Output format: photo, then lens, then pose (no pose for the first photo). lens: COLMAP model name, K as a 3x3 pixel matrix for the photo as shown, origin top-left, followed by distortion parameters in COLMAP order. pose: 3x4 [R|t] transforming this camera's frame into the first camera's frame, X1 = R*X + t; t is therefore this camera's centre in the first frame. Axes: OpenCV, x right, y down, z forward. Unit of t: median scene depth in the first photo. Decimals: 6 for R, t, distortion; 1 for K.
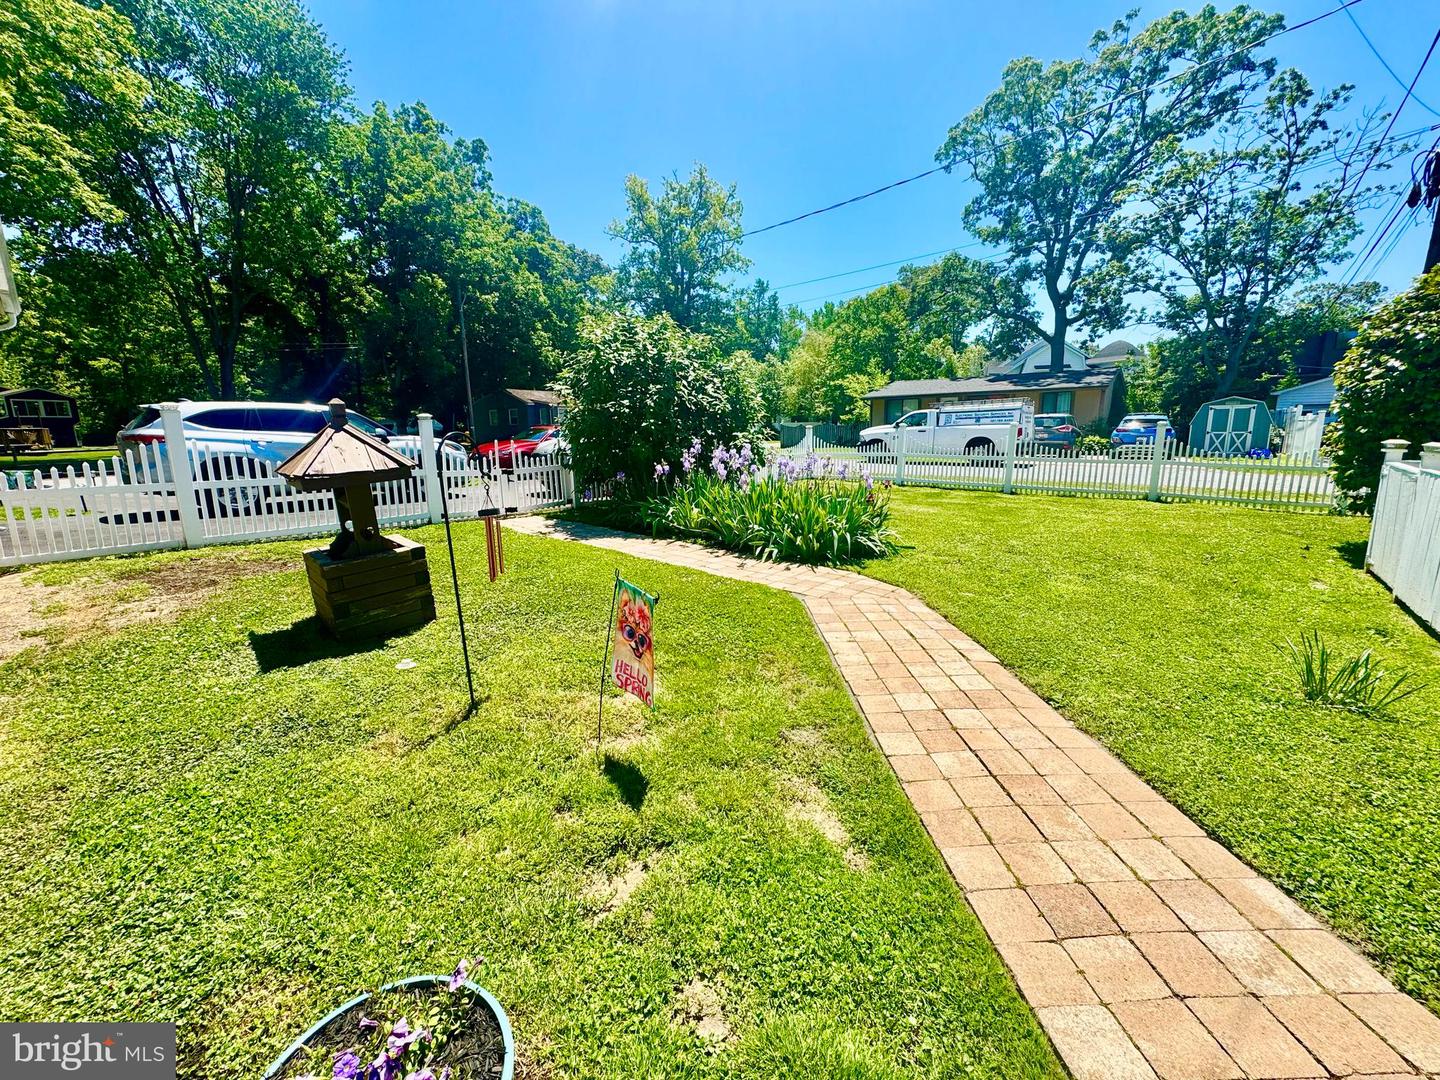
lens RADIAL K [[573.5, 0, 722.9], [0, 573.5, 536.0], [0, 0, 1]] dist [-0.002044, 0.000141]
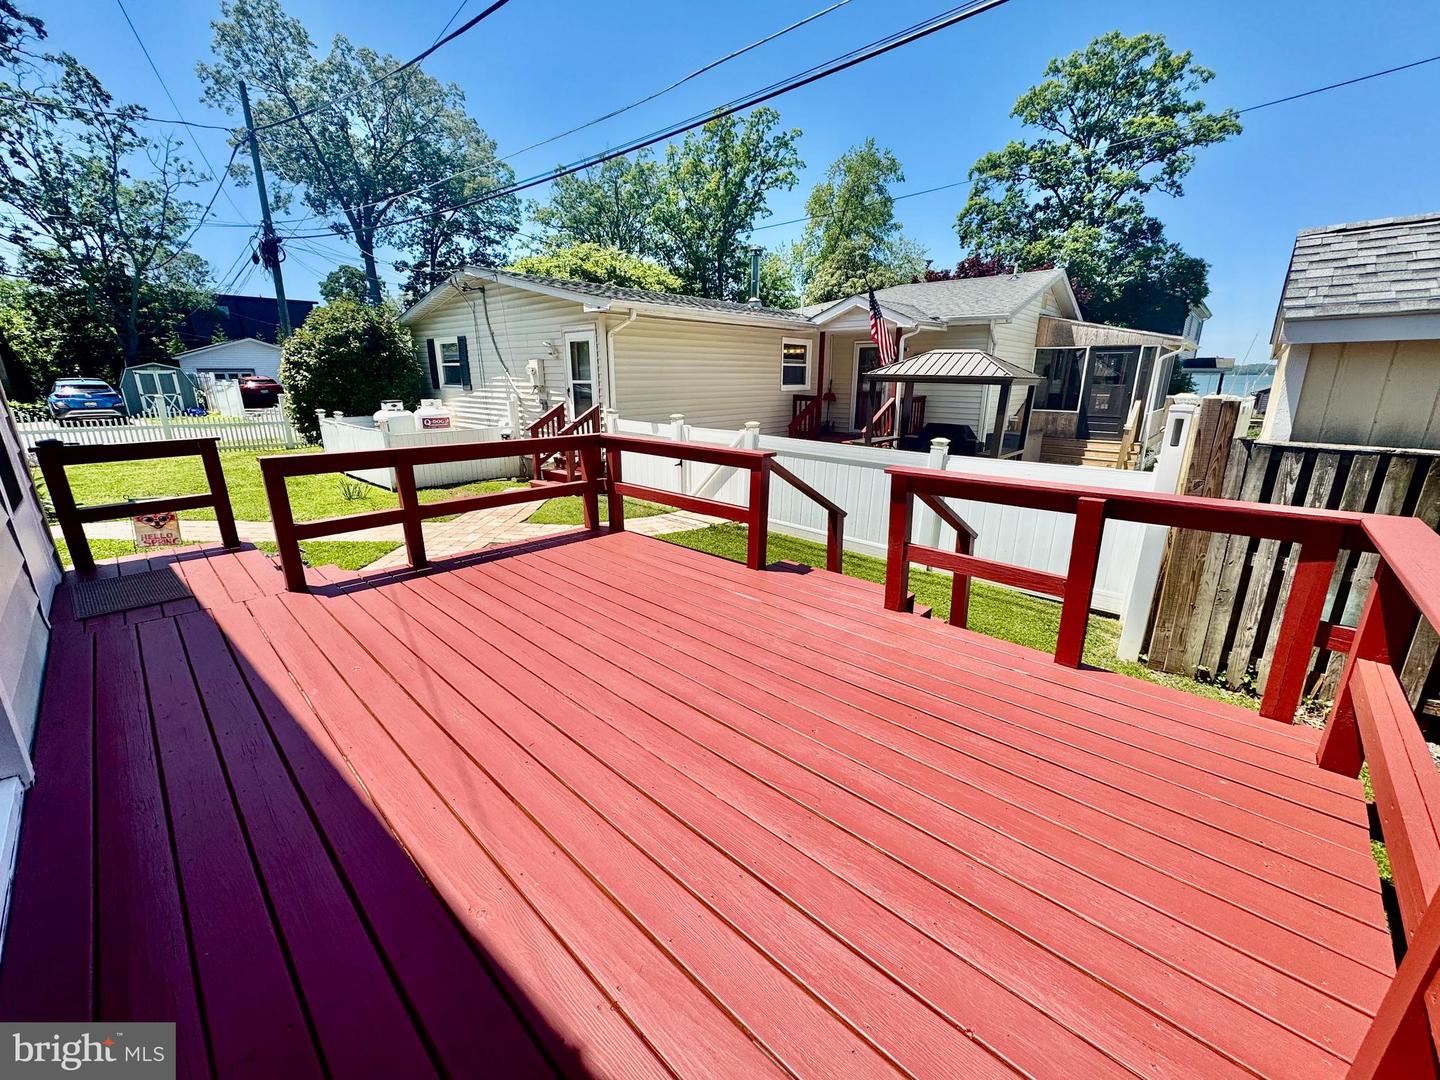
lens RADIAL K [[573.5, 0, 720.3], [0, 573.5, 535.3], [0, 0, 1]] dist [-0.002044, 0.000141]
pose [[0.043766, -0.260286, 0.964539, -0.464660], [0.183104, 0.951200, 0.248378, 0.013565], [-0.982119, 0.165740, 0.089290, -0.291345]]
